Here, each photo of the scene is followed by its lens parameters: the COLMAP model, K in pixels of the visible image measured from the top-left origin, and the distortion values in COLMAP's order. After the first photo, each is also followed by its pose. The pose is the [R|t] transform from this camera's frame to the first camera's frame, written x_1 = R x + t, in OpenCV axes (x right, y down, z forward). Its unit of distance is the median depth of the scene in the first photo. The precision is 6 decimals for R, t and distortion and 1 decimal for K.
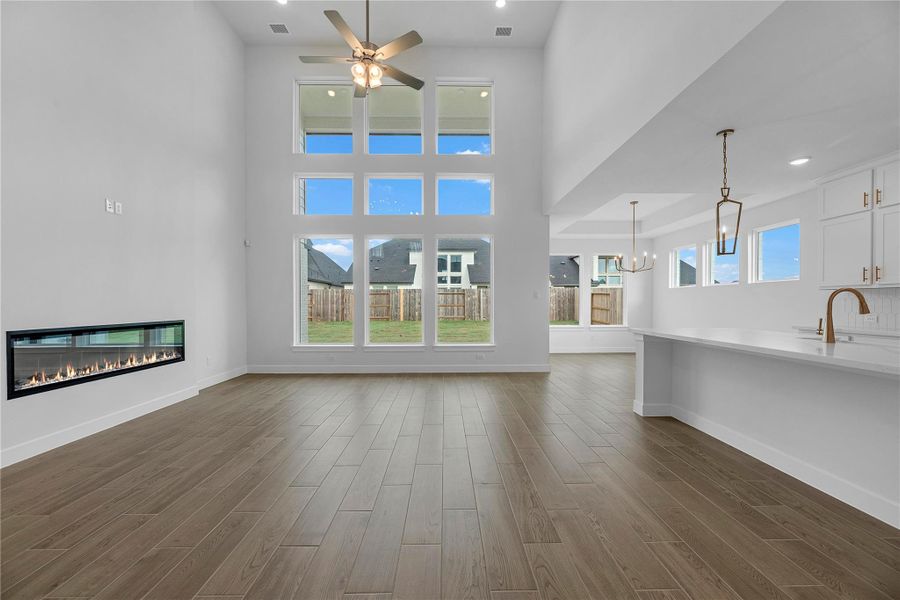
lens RADIAL K [[367.6, 0, 450.7], [0, 367.6, 308.7], [0, 0, 1]] dist [0.000201, 0.000068]
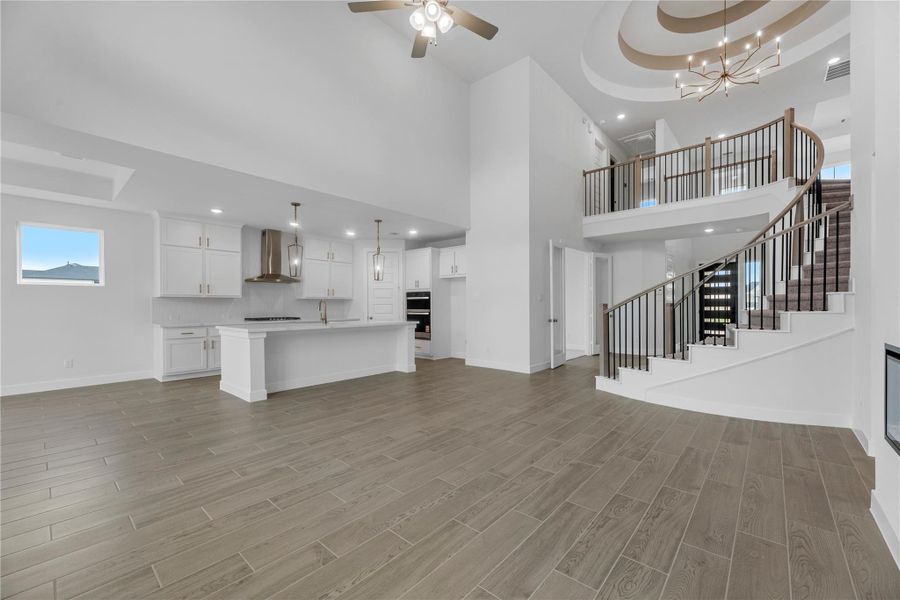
lens RADIAL K [[367.6, 0, 450.7], [0, 367.6, 308.7], [0, 0, 1]] dist [0.000201, 0.000068]
pose [[-0.738209, -0.003512, 0.674563, -0.459946], [0.010983, 0.999791, 0.017224, -0.010963], [-0.674483, 0.020124, -0.738016, 0.907476]]
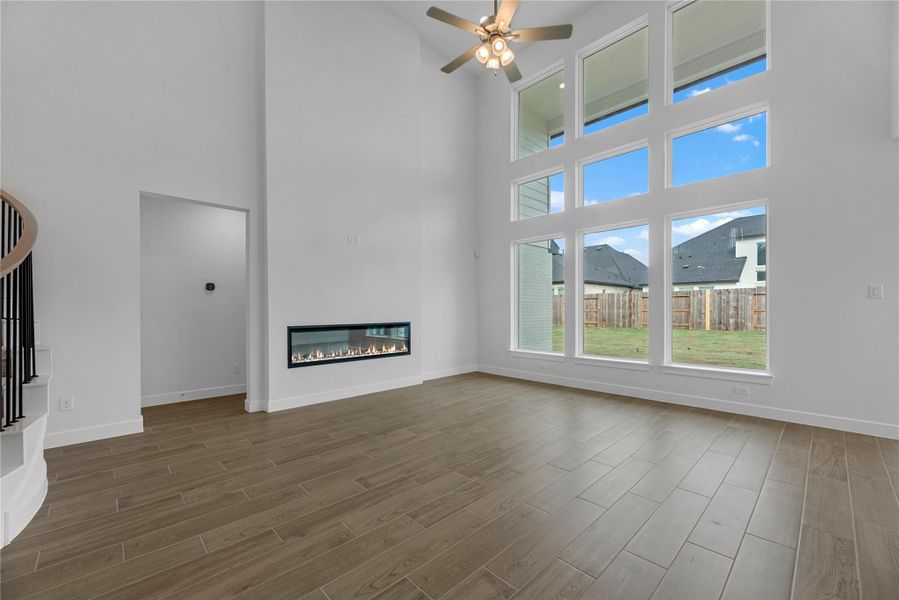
lens RADIAL K [[367.2, 0, 450.2], [0, 367.2, 308.6], [0, 0, 1]] dist [0.000201, 0.000068]
pose [[0.679470, -0.000776, -0.733703, 0.205760], [-0.008222, 0.999929, -0.008671, -0.003504], [0.733657, 0.011924, 0.679415, 0.181685]]
